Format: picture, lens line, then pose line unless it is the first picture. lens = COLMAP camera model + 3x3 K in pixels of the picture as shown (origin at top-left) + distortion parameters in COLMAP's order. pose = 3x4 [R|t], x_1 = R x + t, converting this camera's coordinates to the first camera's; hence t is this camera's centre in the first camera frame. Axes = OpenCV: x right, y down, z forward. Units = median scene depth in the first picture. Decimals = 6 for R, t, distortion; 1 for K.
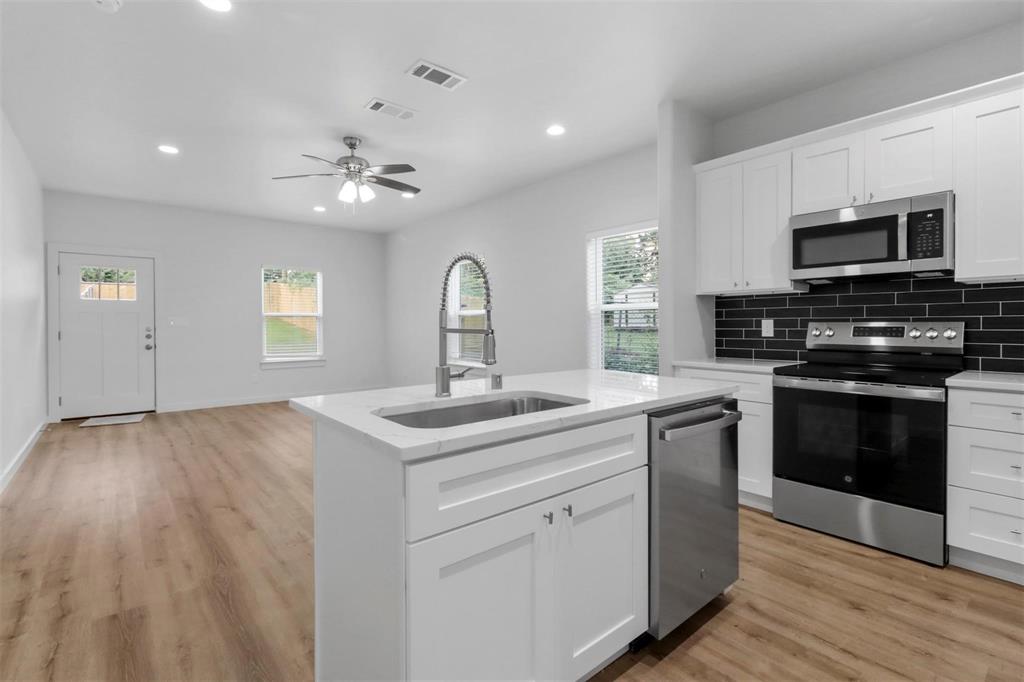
lens RADIAL K [[471.0, 0, 512.1], [0, 471.0, 325.3], [0, 0, 1]] dist [0.000534, 0.001123]
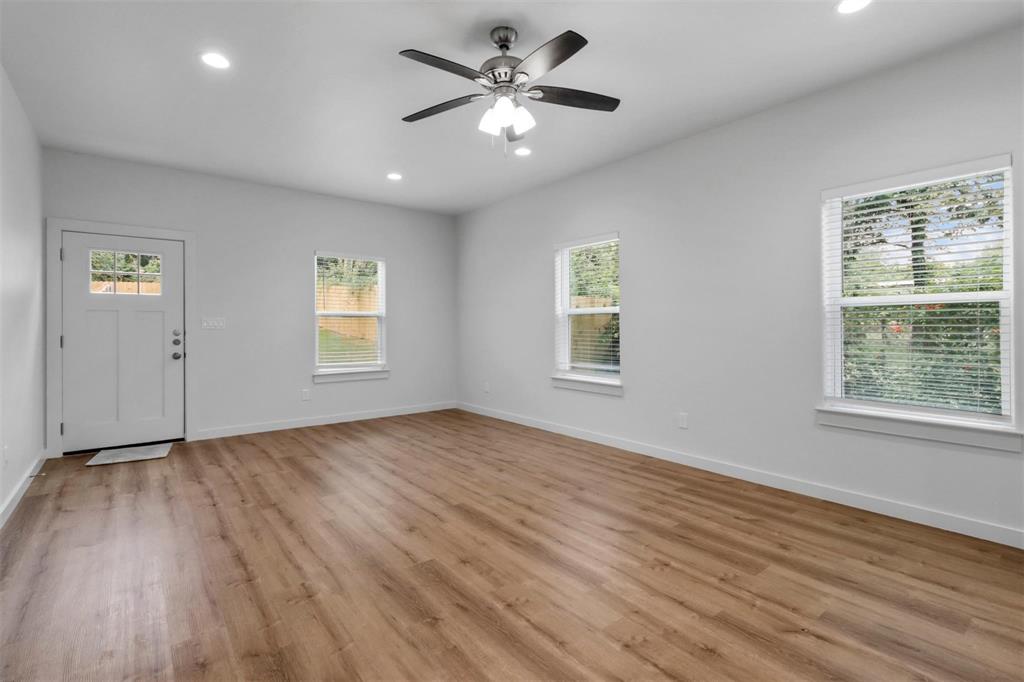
lens RADIAL K [[472.6, 0, 512.2], [0, 472.6, 326.0], [0, 0, 1]] dist [-0.000603, -0.000976]
pose [[0.999706, 0.000978, -0.024227, -0.228741], [-0.001071, 0.999992, -0.003846, -0.000291], [0.024223, 0.003870, 0.999699, 0.271437]]
